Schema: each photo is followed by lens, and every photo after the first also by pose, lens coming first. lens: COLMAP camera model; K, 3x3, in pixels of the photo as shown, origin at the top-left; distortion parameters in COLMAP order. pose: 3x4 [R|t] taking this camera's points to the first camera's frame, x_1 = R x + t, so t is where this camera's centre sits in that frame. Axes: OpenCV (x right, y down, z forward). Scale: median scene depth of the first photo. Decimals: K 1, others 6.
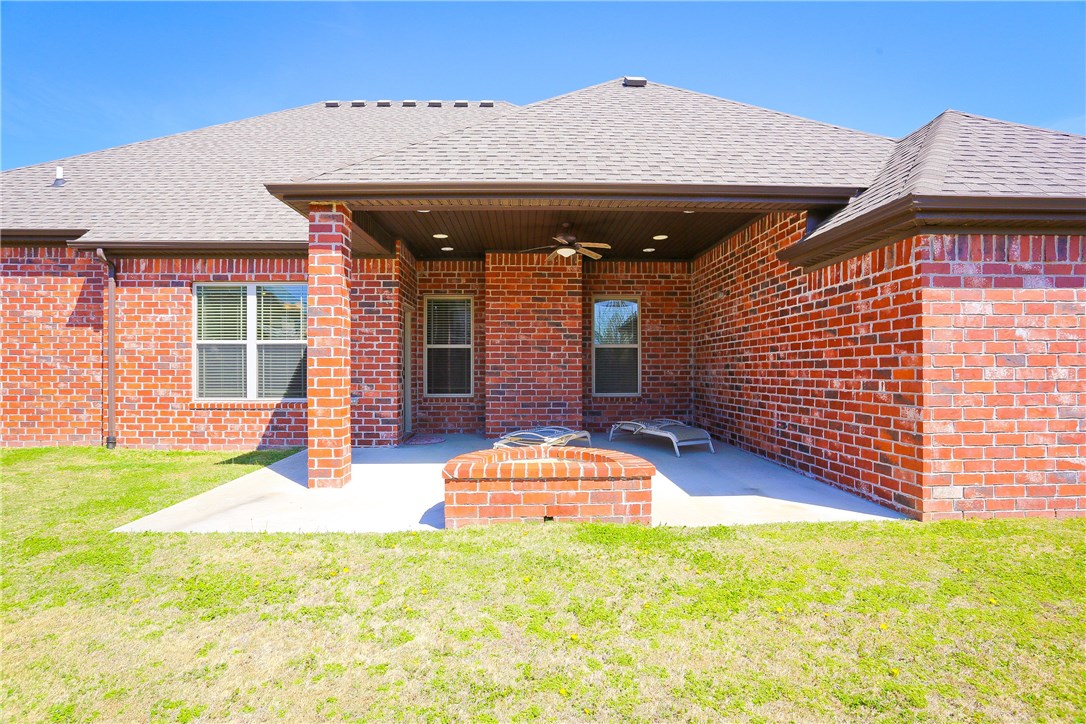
lens RADIAL K [[524.2, 0, 539.4], [0, 524.2, 366.8], [0, 0, 1]] dist [-0.065459, 0.026251]
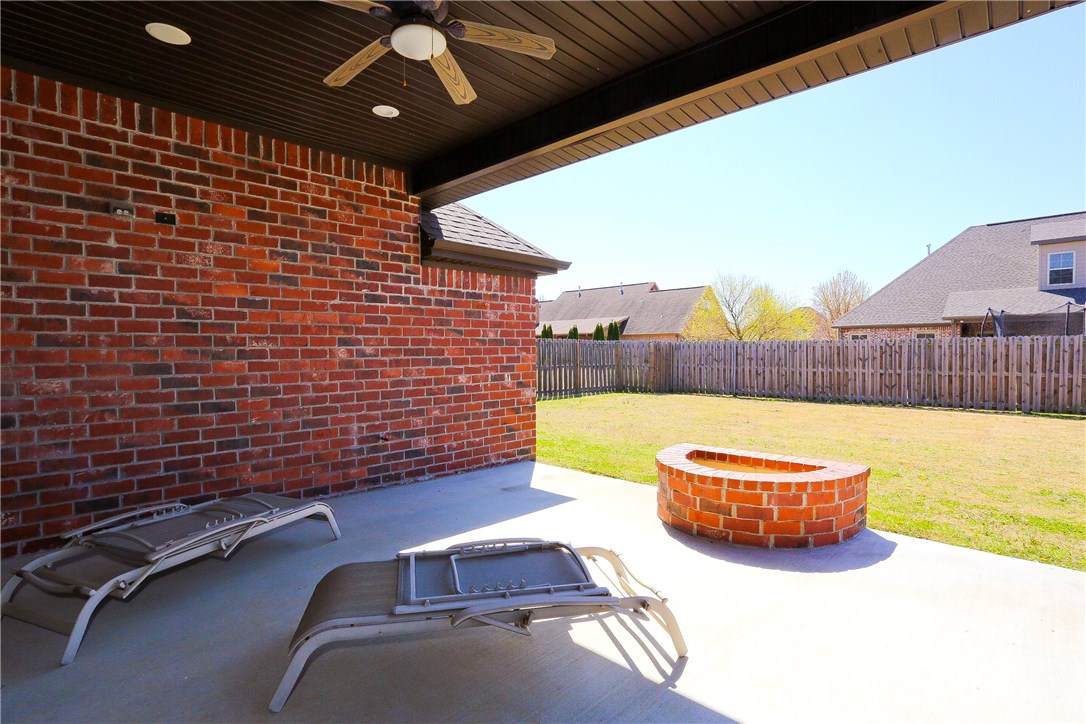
lens RADIAL K [[524.2, 0, 547.3], [0, 524.2, 361.7], [0, 0, 1]] dist [-0.065459, 0.026251]
pose [[-0.699124, -0.010648, 0.714921, -0.357772], [0.001825, 0.999859, 0.016677, -0.023598], [-0.714998, 0.012964, -0.699006, 1.677132]]
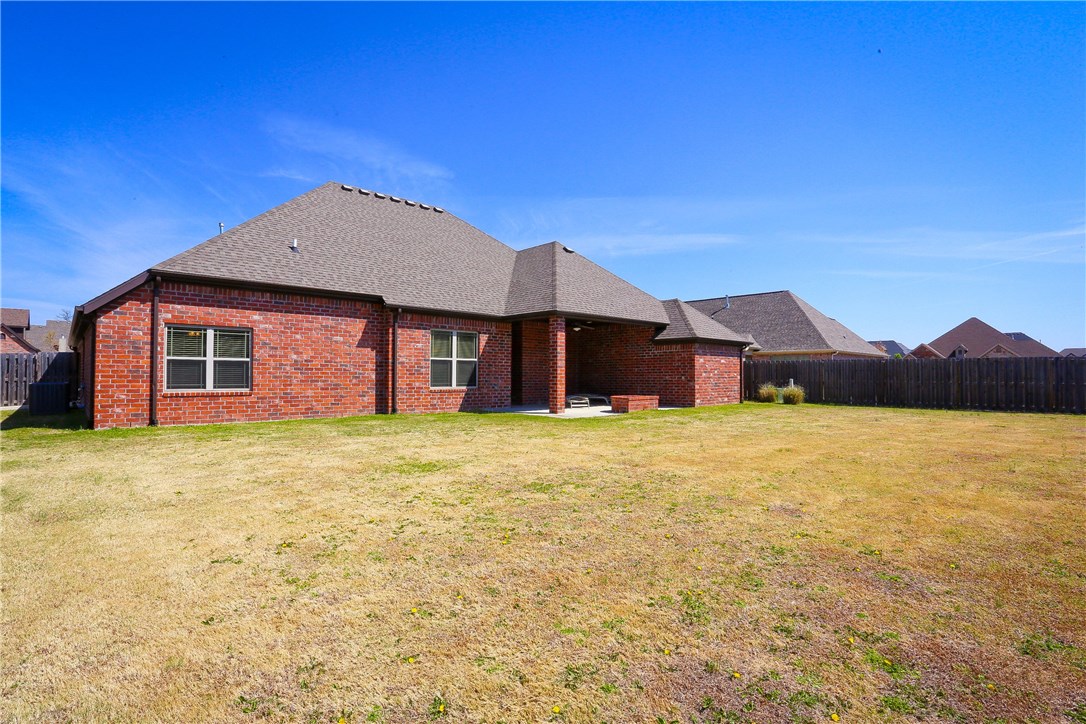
lens RADIAL K [[524.2, 0, 542.6], [0, 524.2, 363.2], [0, 0, 1]] dist [-0.065459, 0.026251]
pose [[0.746212, 0.018198, 0.665459, -2.609750], [-0.006596, 0.999779, -0.019943, 0.010368], [-0.665675, 0.010492, 0.746168, -1.210333]]
